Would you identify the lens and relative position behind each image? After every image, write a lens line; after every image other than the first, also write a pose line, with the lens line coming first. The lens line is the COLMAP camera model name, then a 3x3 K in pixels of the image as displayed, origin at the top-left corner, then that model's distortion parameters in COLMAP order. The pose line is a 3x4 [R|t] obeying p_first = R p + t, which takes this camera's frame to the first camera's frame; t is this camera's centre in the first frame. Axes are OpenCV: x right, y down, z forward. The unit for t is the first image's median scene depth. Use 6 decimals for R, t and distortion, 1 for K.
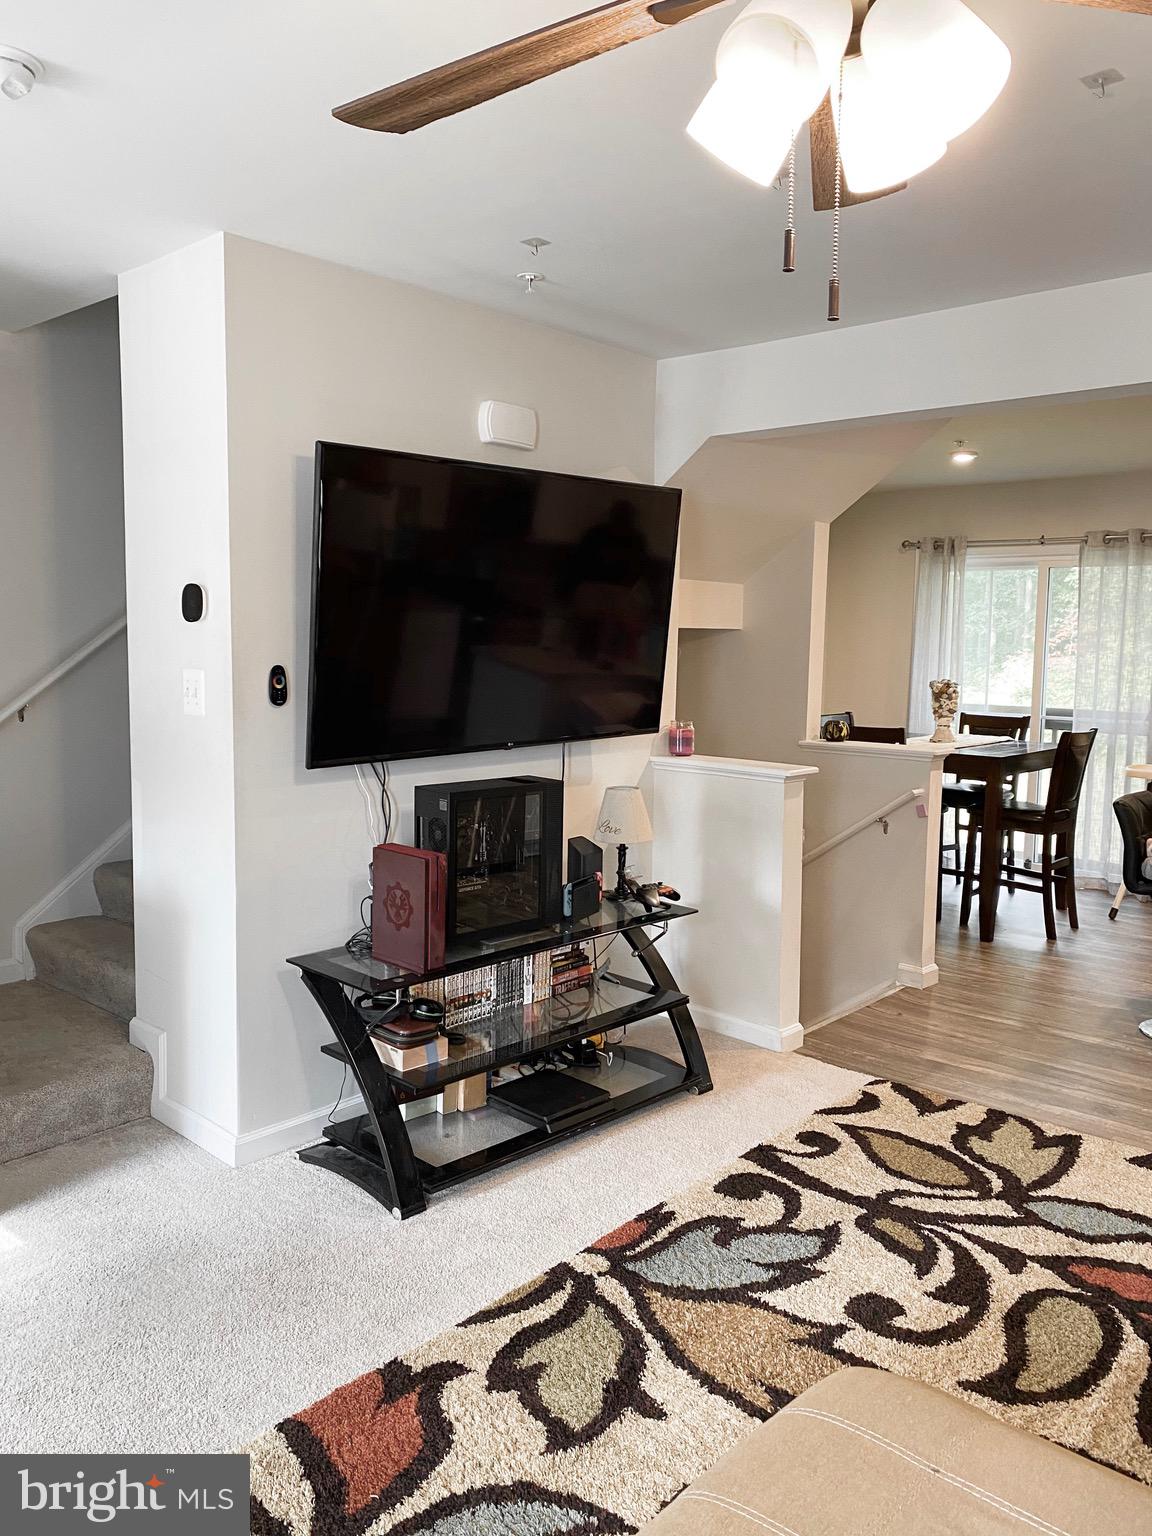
lens RADIAL K [[1188.8, 0, 576.0], [0, 1188.8, 768.0], [0, 0, 1]] dist [0.025892, -0.009453]
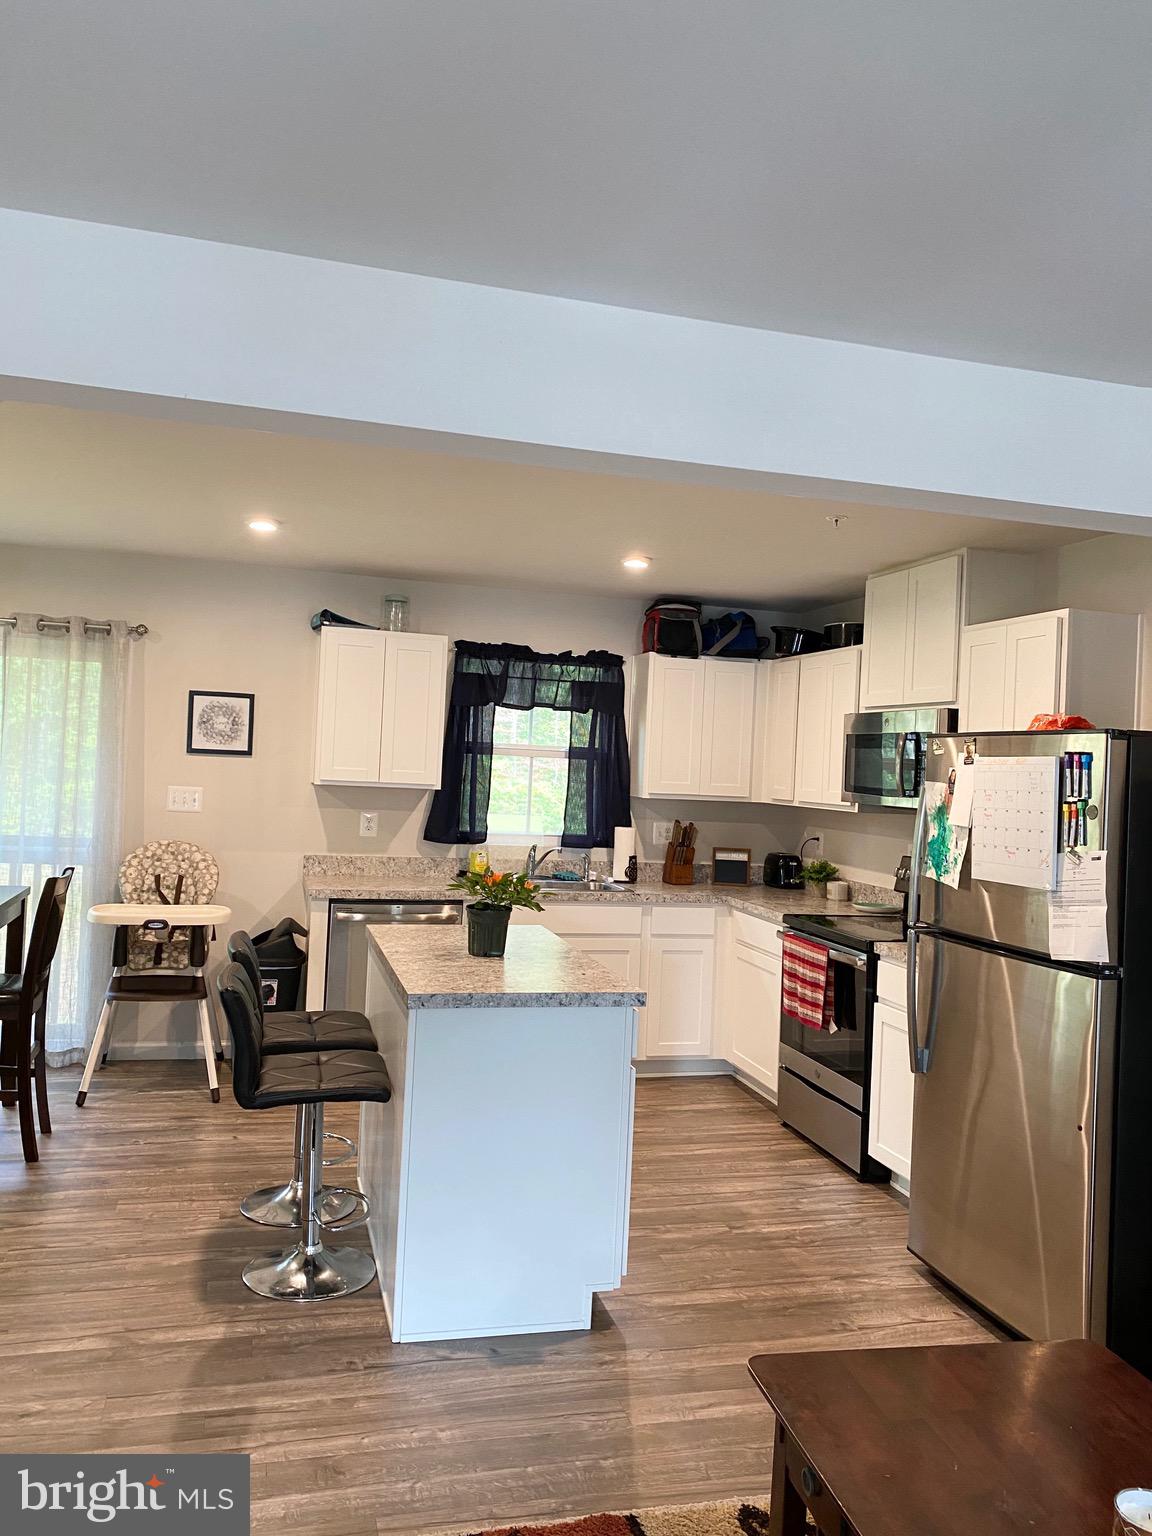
lens RADIAL K [[1188.8, 0, 576.0], [0, 1188.8, 768.0], [0, 0, 1]] dist [0.025892, -0.009453]
pose [[0.543628, 0.003497, 0.839319, -0.083592], [0.052617, 0.997882, -0.038237, -0.114646], [-0.837675, 0.064949, 0.542293, 0.673335]]
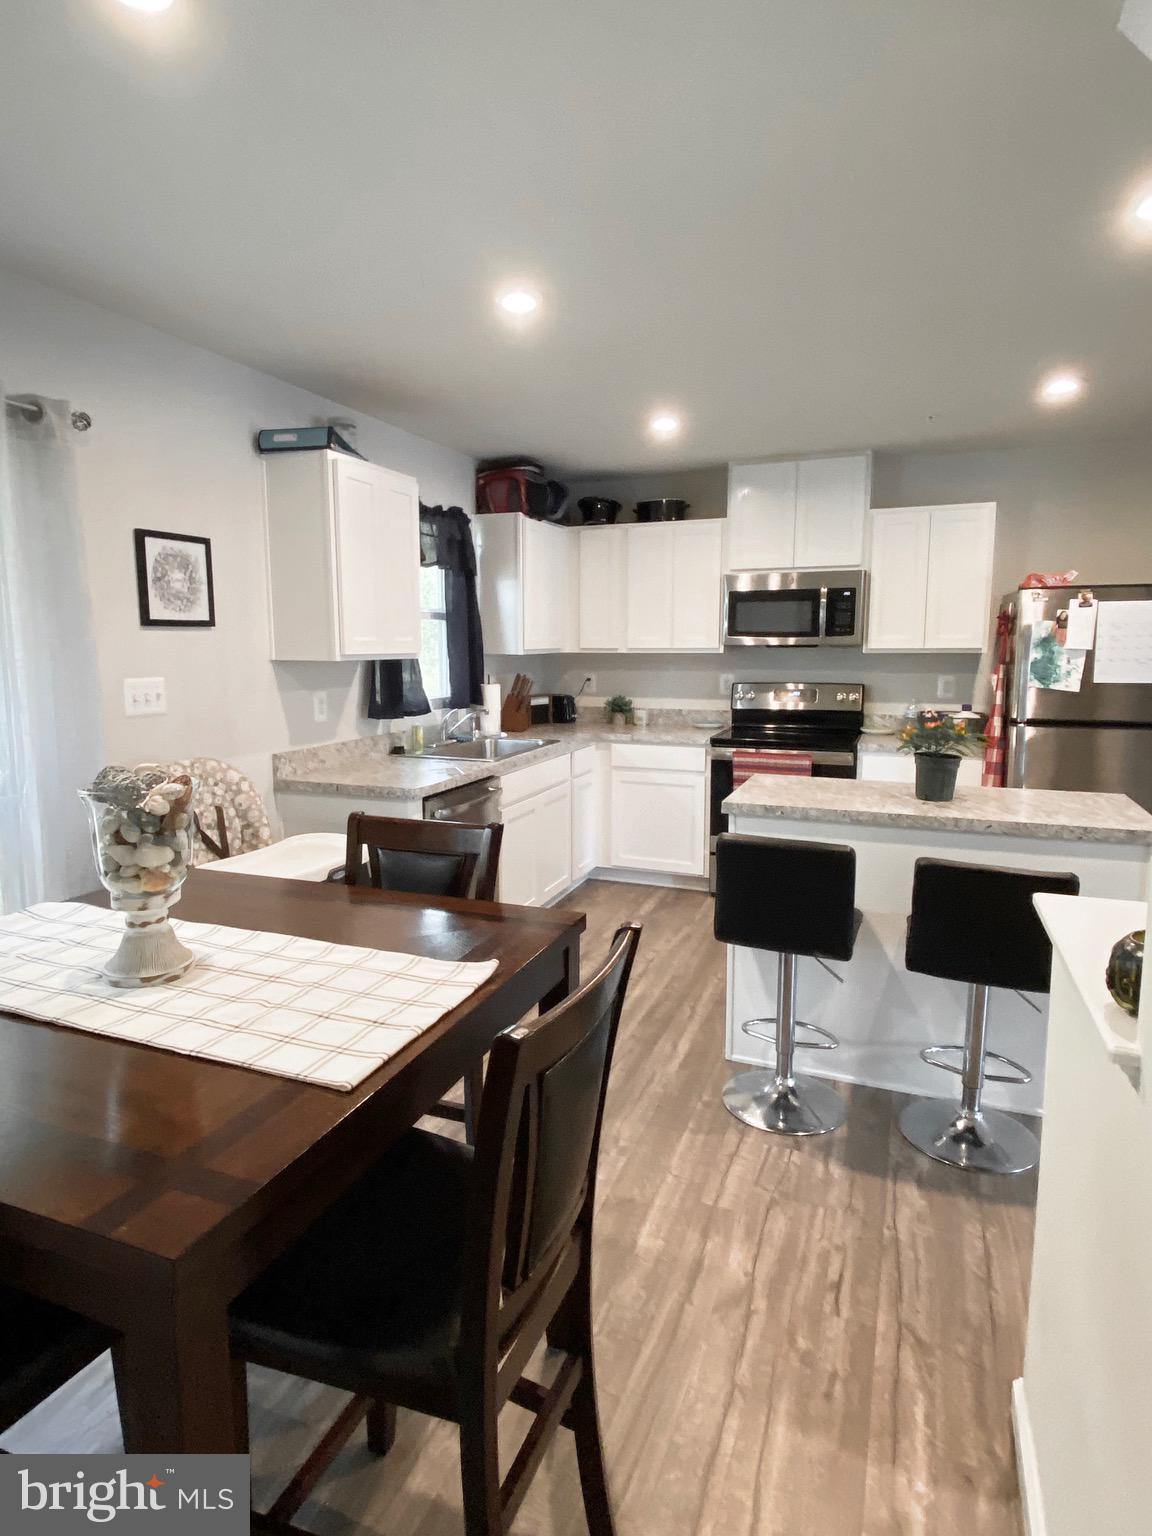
lens RADIAL K [[875.9, 0, 568.8], [0, 875.9, 760.3], [0, 0, 1]] dist [-0.001214, -0.000981]
pose [[-0.345354, -0.145828, 0.927073, 0.182626], [0.096133, 0.977160, 0.189519, -0.254963], [-0.933536, 0.154574, -0.323447, 2.329644]]
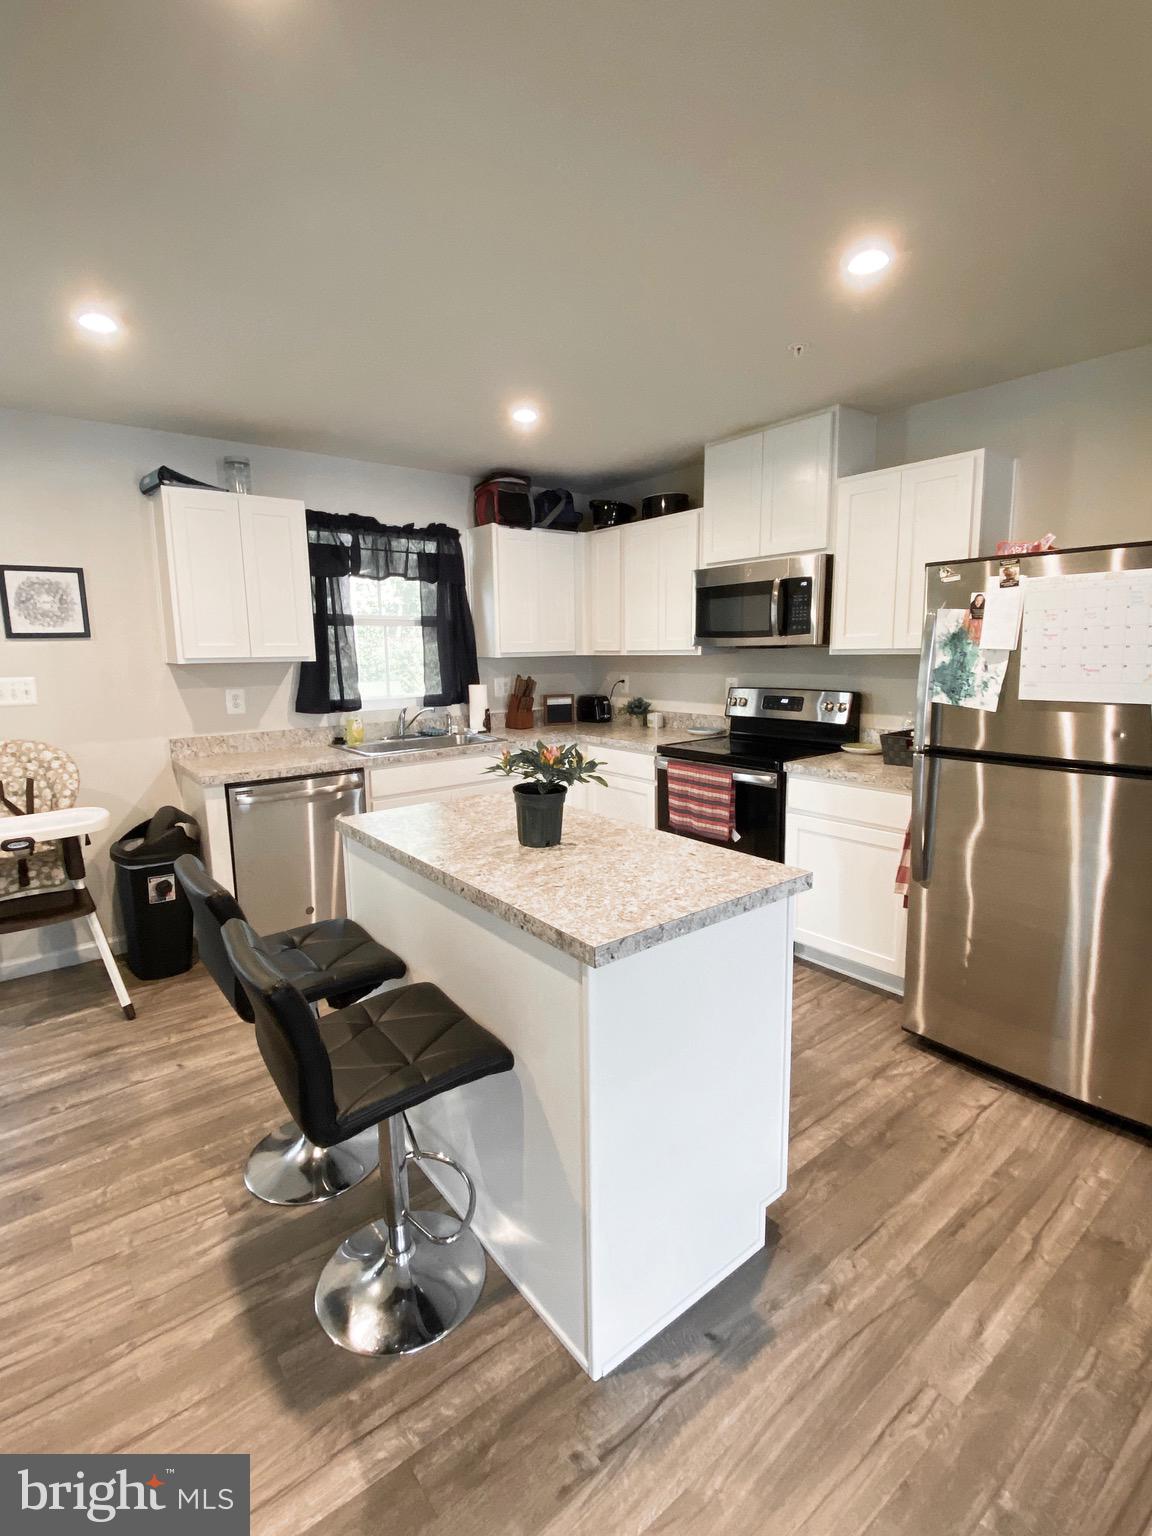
lens RADIAL K [[721.2, 0, 572.2], [0, 721.2, 761.5], [0, 0, 1]] dist [0.002919, -0.009113]
pose [[0.170850, -0.177621, 0.969155, 0.366955], [0.122046, 0.979857, 0.158067, -0.141973], [-0.977709, 0.091275, 0.189086, 1.368473]]
